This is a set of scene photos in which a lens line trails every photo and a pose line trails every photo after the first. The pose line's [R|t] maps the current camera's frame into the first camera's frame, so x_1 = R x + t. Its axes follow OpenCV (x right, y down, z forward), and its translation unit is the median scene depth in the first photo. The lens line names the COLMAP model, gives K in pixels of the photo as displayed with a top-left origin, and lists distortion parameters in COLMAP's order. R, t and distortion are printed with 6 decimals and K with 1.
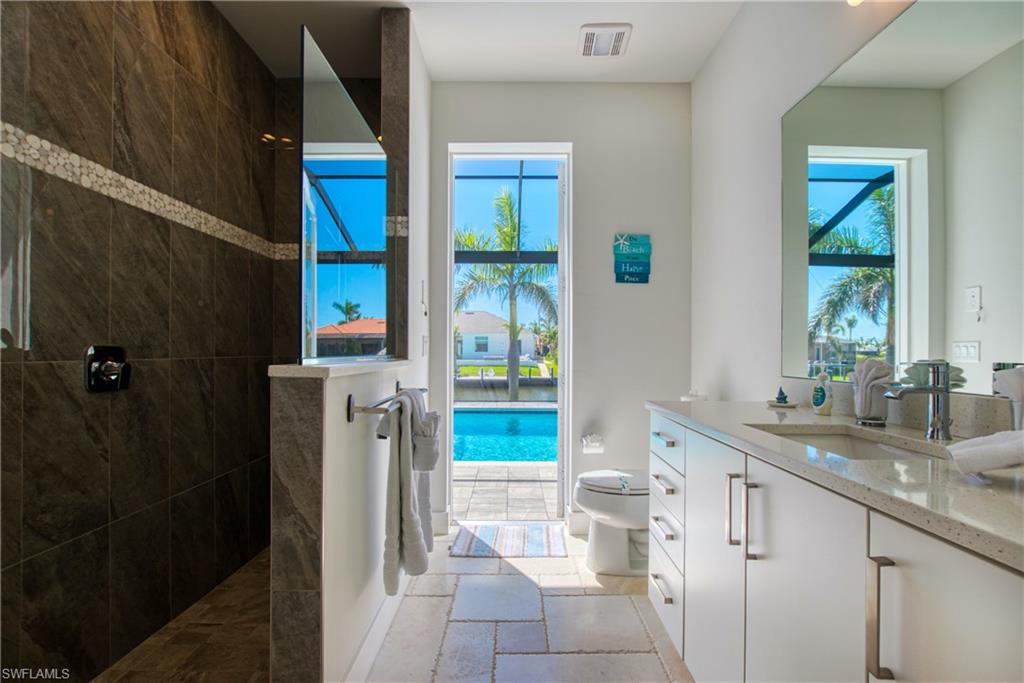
lens RADIAL K [[450.8, 0, 511.2], [0, 450.8, 348.8], [0, 0, 1]] dist [-0.028267, 0.000245]
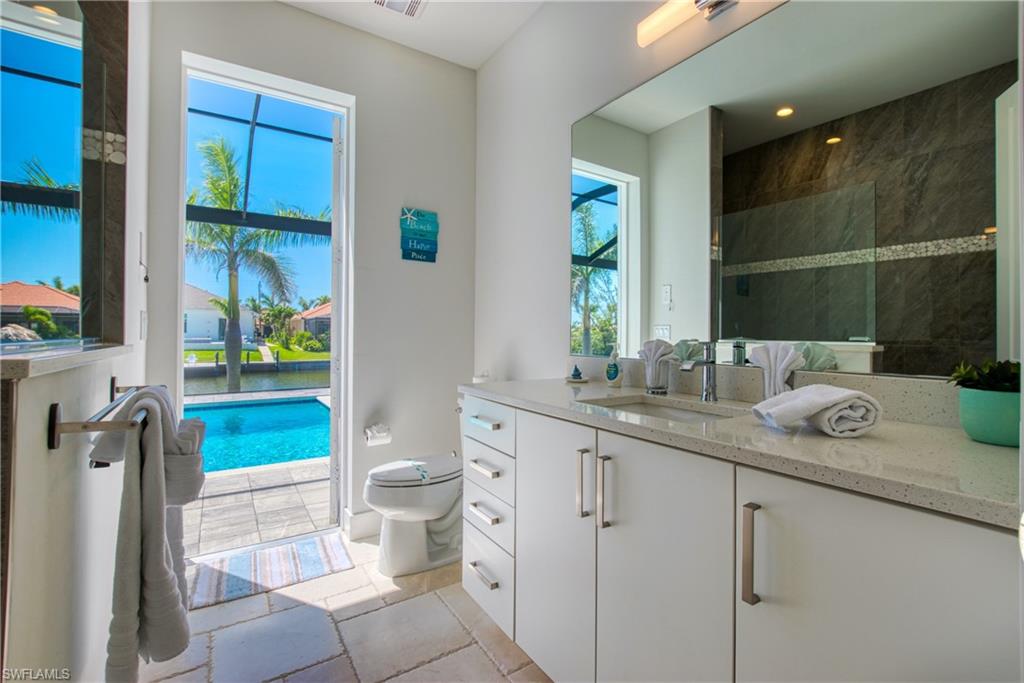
lens RADIAL K [[455.0, 0, 526.8], [0, 455.0, 329.0], [0, 0, 1]] dist [-0.022793, 0.000592]
pose [[0.825854, 0.005106, 0.563861, -0.093116], [-0.004180, 0.999987, -0.002933, 0.000106], [-0.563869, 0.000066, 0.825864, 0.081572]]
